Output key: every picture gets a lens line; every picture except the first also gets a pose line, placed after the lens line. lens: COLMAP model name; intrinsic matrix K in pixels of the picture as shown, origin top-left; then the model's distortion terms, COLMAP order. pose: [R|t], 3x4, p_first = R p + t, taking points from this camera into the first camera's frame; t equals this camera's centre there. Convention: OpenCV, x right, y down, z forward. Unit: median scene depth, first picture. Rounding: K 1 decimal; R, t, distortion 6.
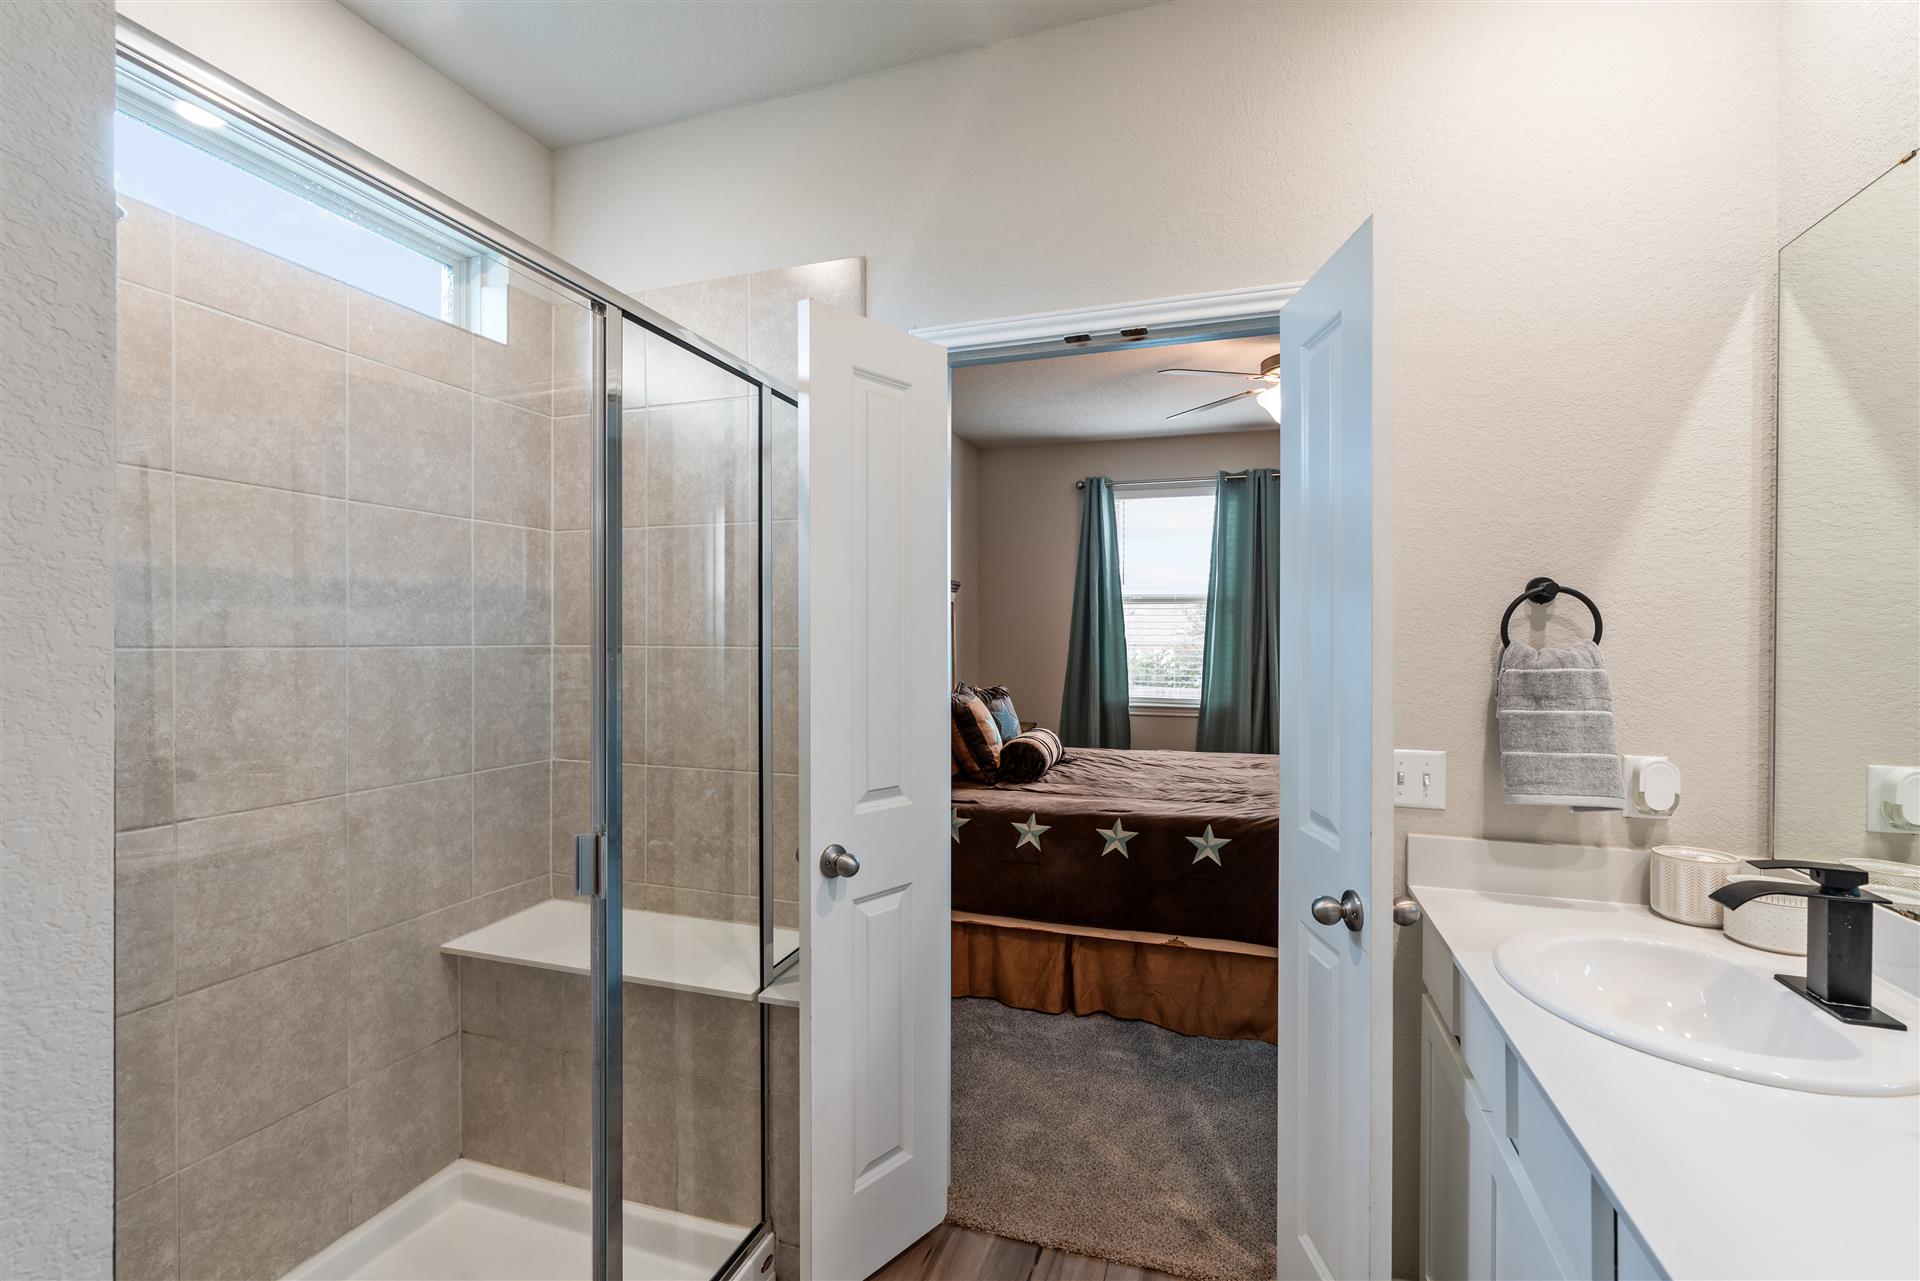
lens RADIAL K [[865.7, 0, 966.6], [0, 865.7, 646.3], [0, 0, 1]] dist [0.000469, 0.002002]
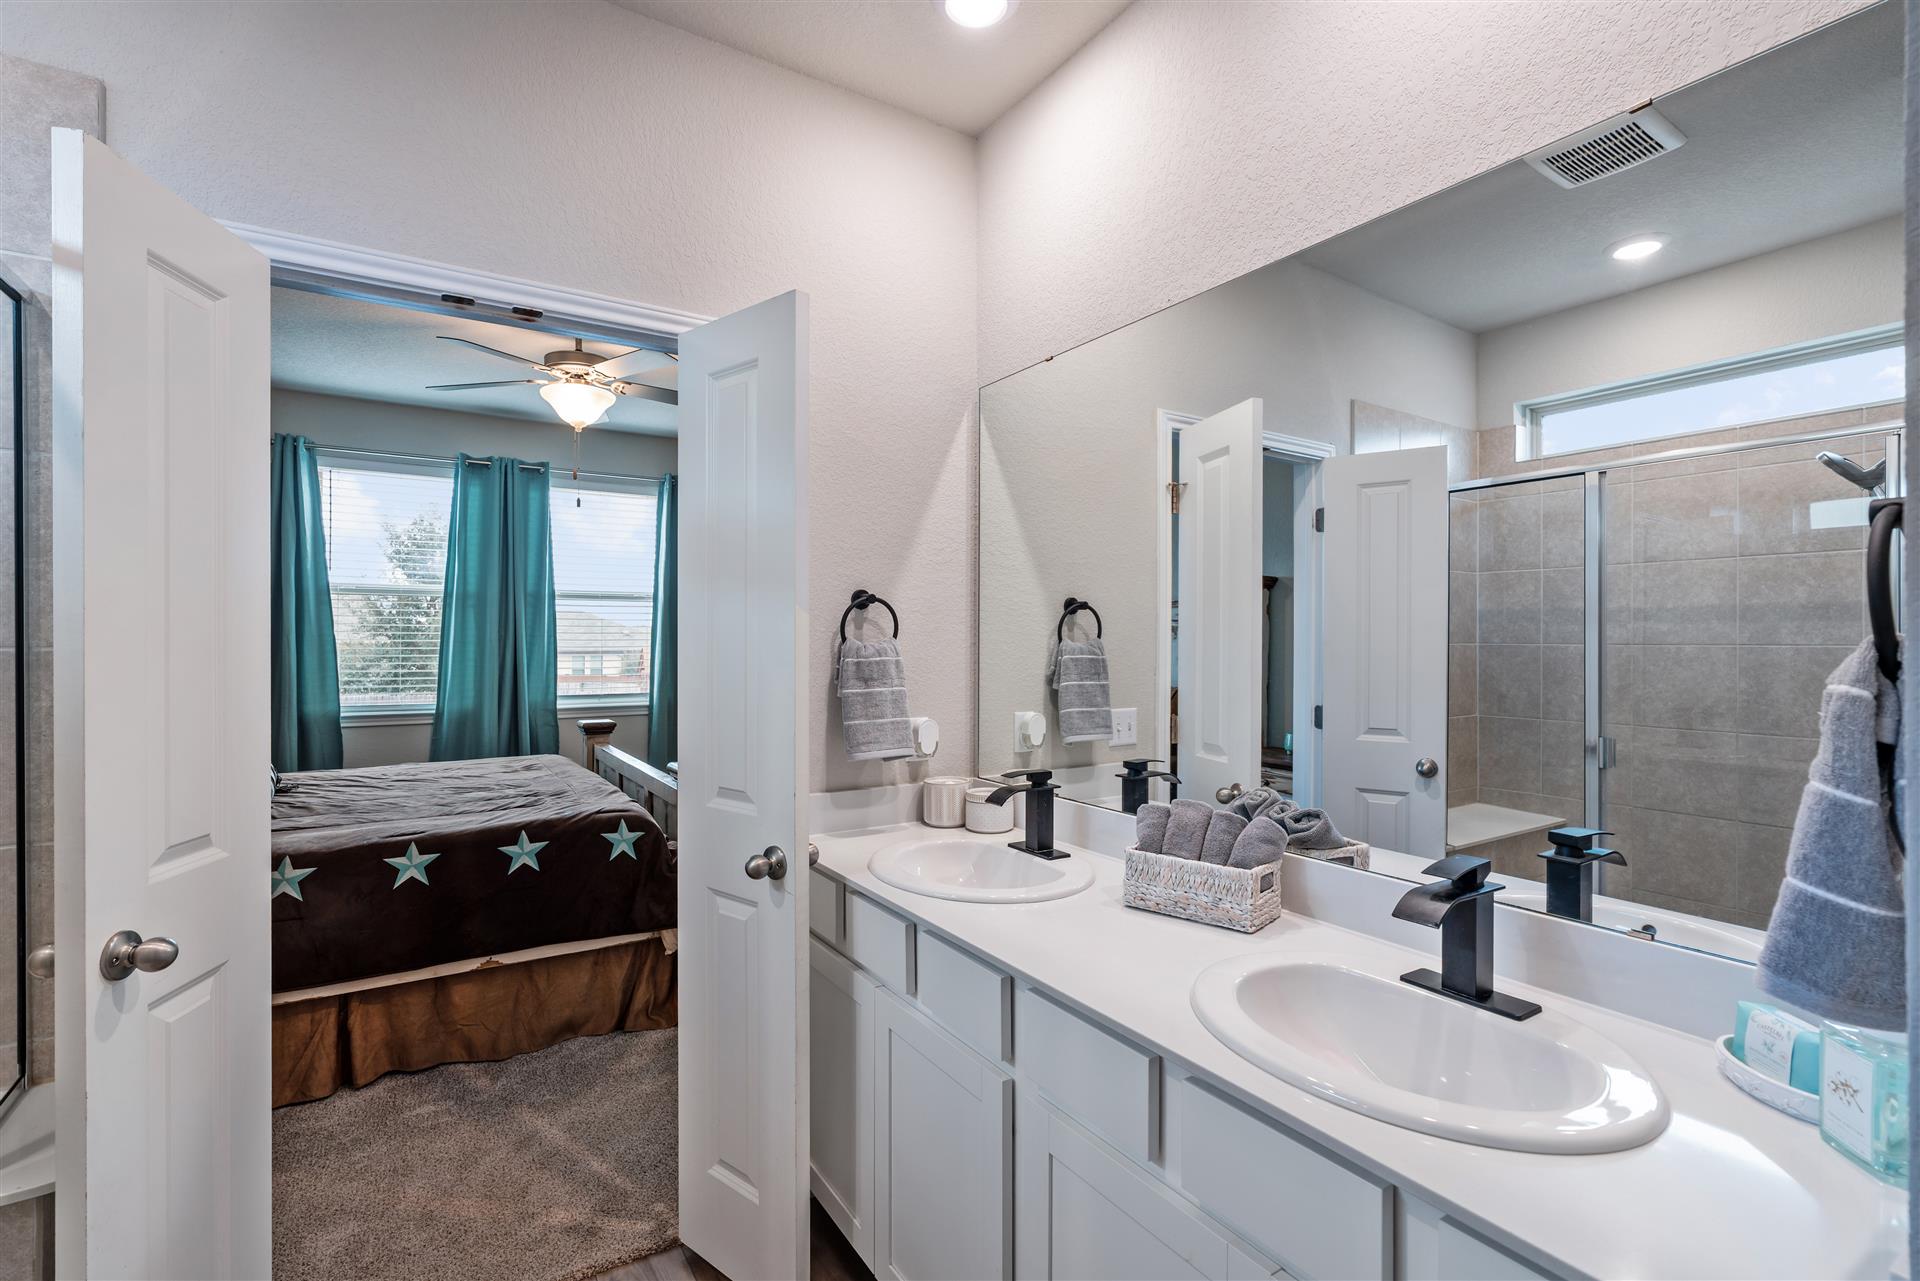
lens RADIAL K [[865.7, 0, 961.8], [0, 865.7, 640.5], [0, 0, 1]] dist [0.000469, 0.002002]
pose [[0.628495, -0.002850, 0.777808, -0.248112], [0.006198, 0.999980, -0.001344, 0.001327], [-0.777789, 0.005665, 0.628500, 0.036120]]
